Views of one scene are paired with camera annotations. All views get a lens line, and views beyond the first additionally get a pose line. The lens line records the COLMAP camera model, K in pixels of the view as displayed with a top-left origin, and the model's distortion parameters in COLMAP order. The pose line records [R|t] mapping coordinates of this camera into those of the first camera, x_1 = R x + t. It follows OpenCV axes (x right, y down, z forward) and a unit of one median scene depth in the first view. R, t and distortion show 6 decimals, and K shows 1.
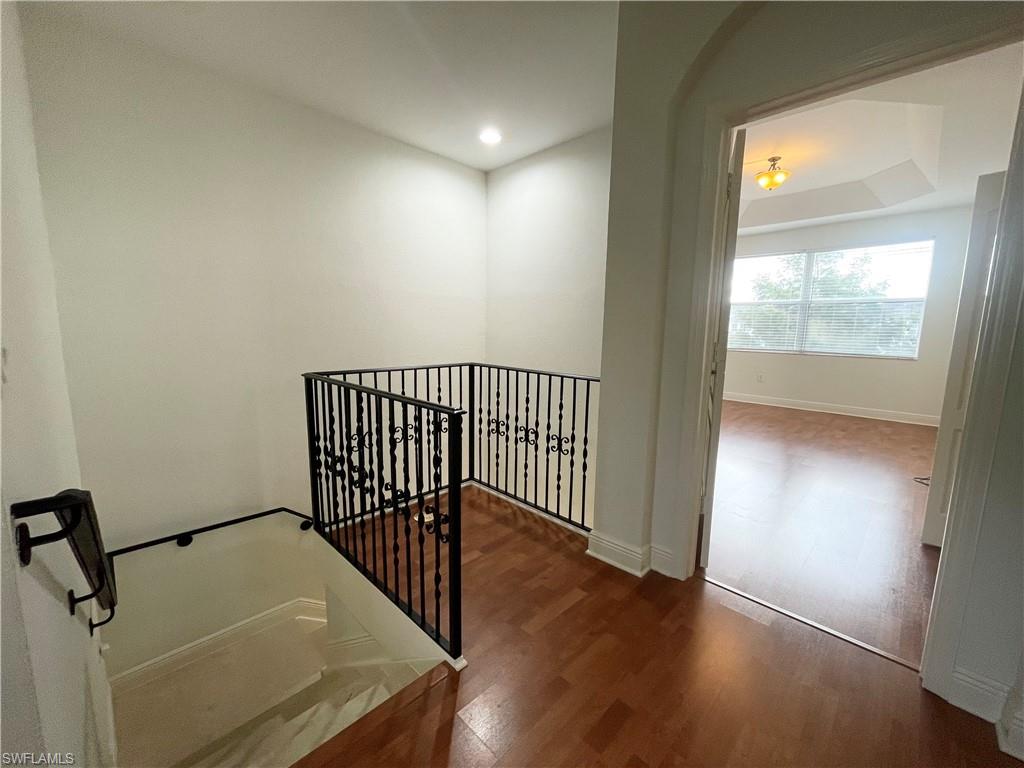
lens RADIAL K [[418.3, 0, 510.5], [0, 418.3, 383.7], [0, 0, 1]] dist [-0.000573, -0.000068]
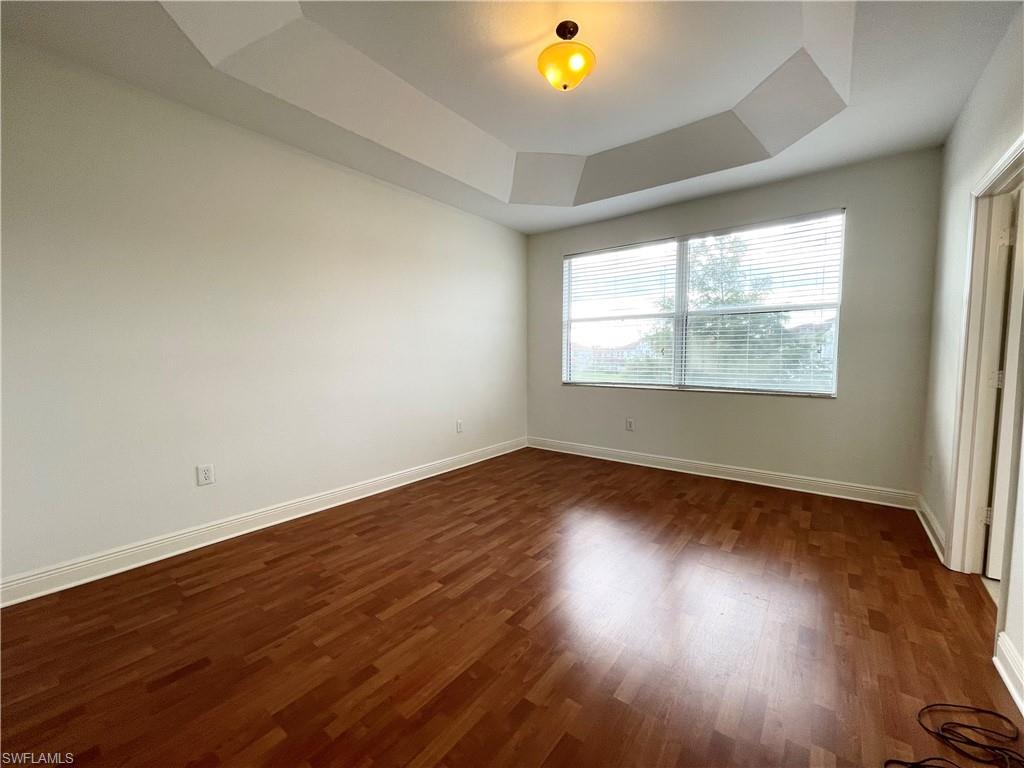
lens RADIAL K [[418.3, 0, 513.0], [0, 418.3, 386.3], [0, 0, 1]] dist [-0.000573, -0.000068]
pose [[0.989767, -0.033087, 0.138806, 0.395310], [0.041475, 0.997456, -0.057977, -0.059181], [-0.136534, 0.063141, 0.988621, 0.435681]]
